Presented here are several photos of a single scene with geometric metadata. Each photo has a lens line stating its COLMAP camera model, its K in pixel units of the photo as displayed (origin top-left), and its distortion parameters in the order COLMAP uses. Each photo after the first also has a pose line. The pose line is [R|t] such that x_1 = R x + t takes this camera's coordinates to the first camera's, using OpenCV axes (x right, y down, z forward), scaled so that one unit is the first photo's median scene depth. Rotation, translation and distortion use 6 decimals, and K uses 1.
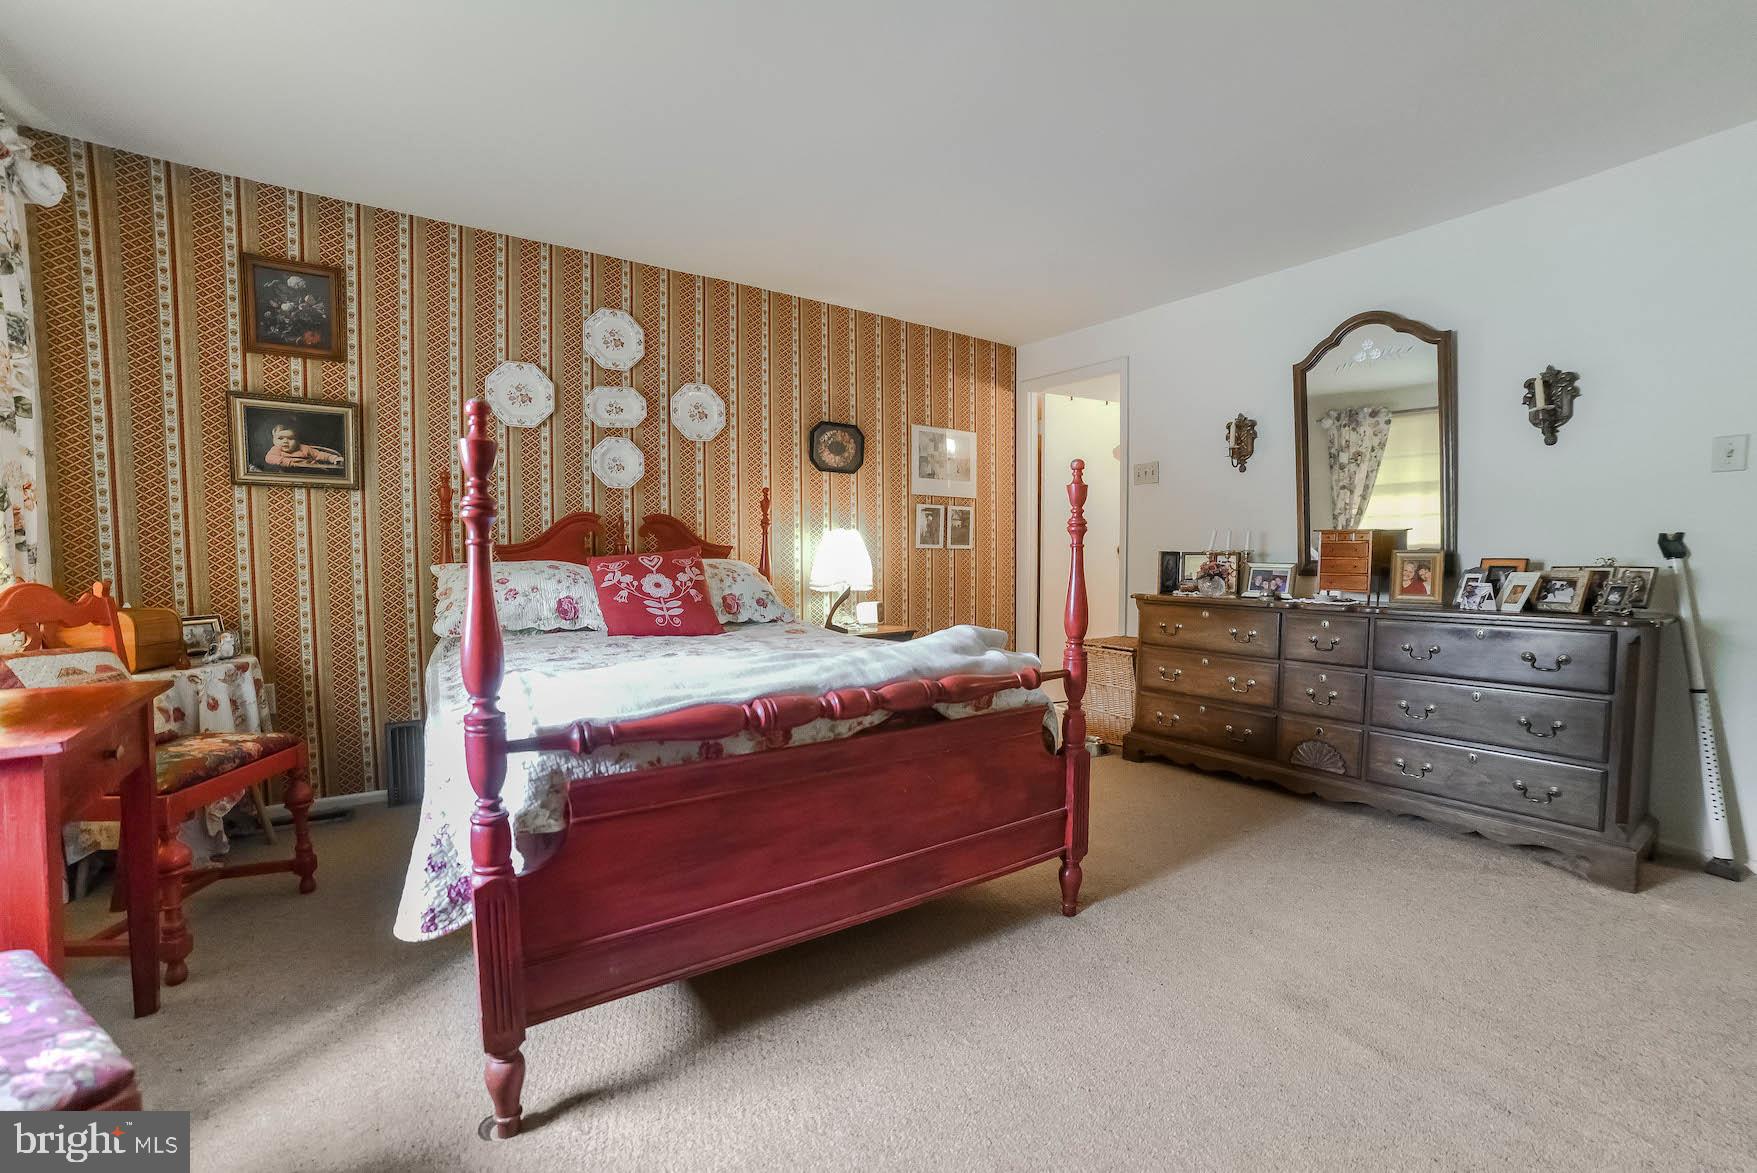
lens RADIAL K [[724.4, 0, 880.5], [0, 724.4, 593.9], [0, 0, 1]] dist [-0.104571, 0.041589]
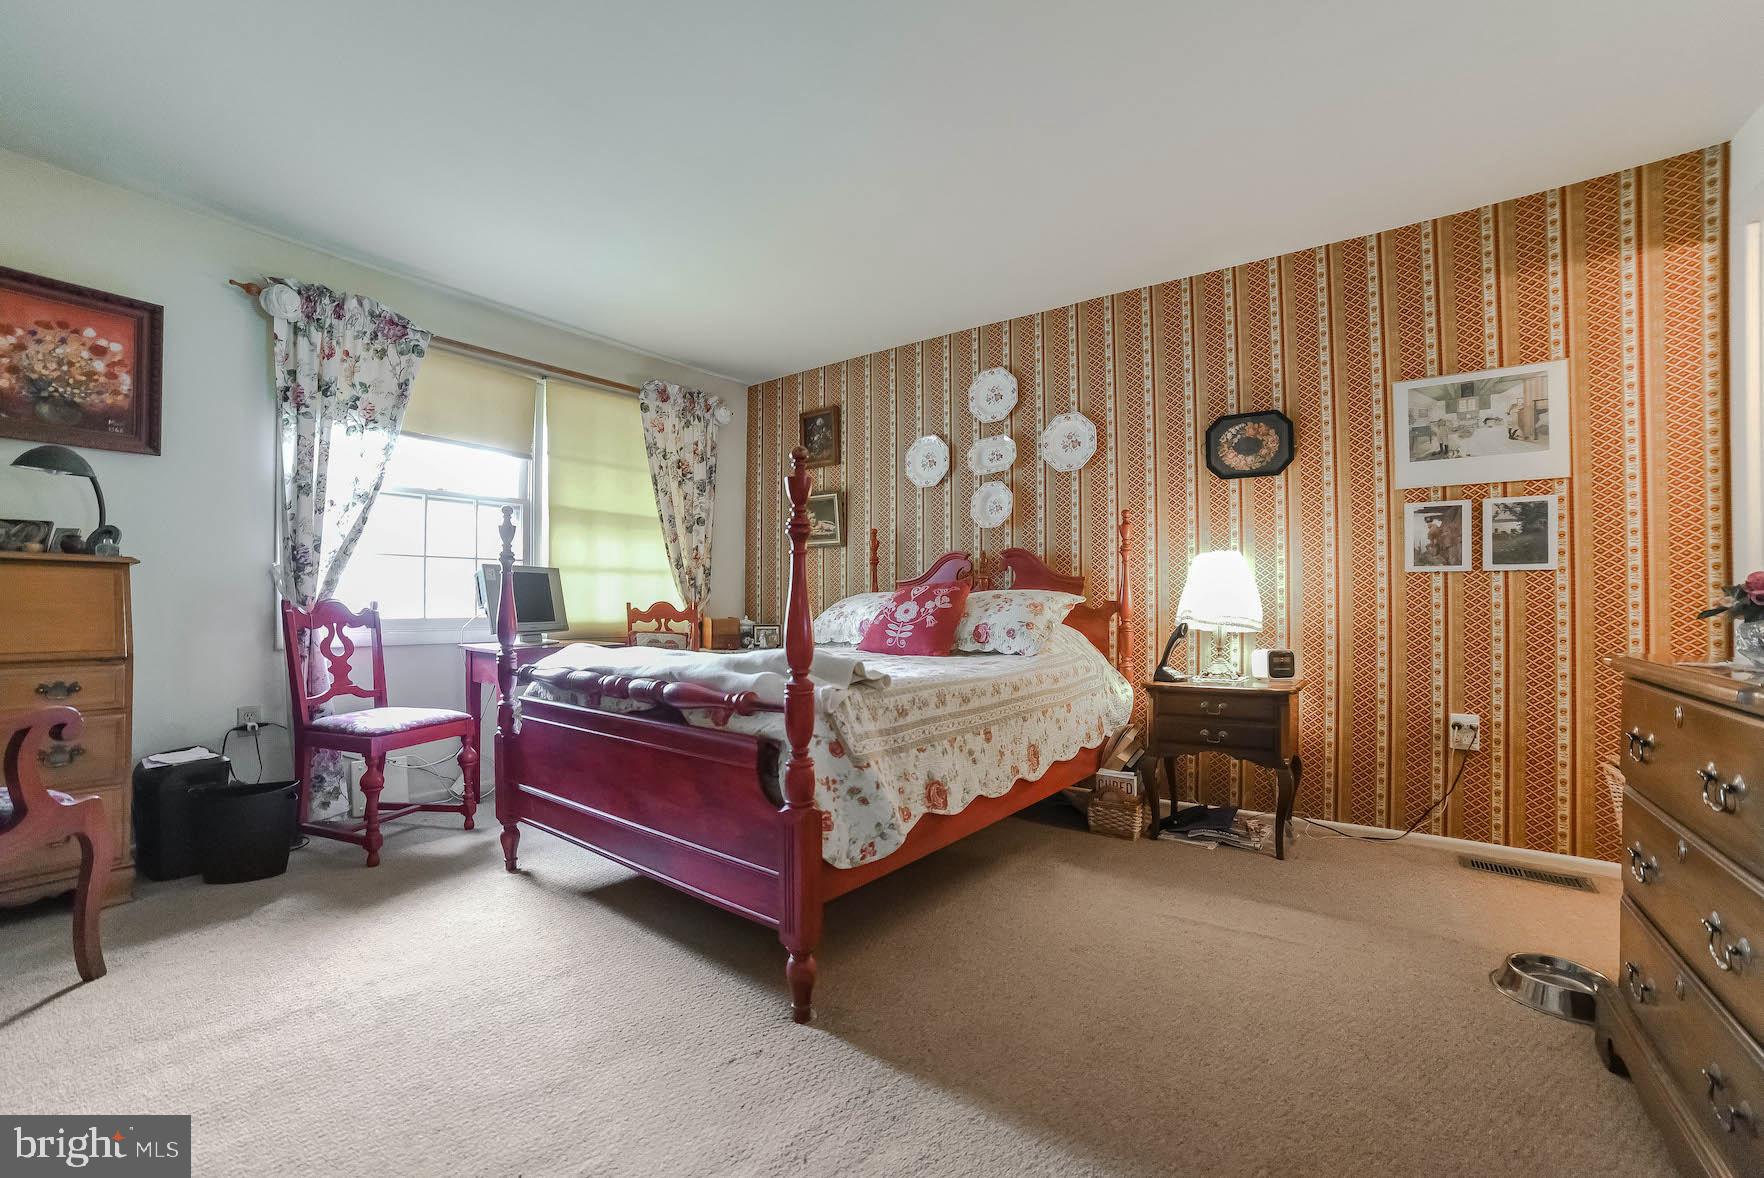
lens RADIAL K [[727.3, 0, 884.0], [0, 727.3, 596.4], [0, 0, 1]] dist [-0.104571, 0.041589]
pose [[0.315724, -0.012312, -0.948771, 0.595120], [-0.052755, 0.998141, -0.030508, 0.000997], [0.947383, 0.059684, 0.314487, 0.459119]]
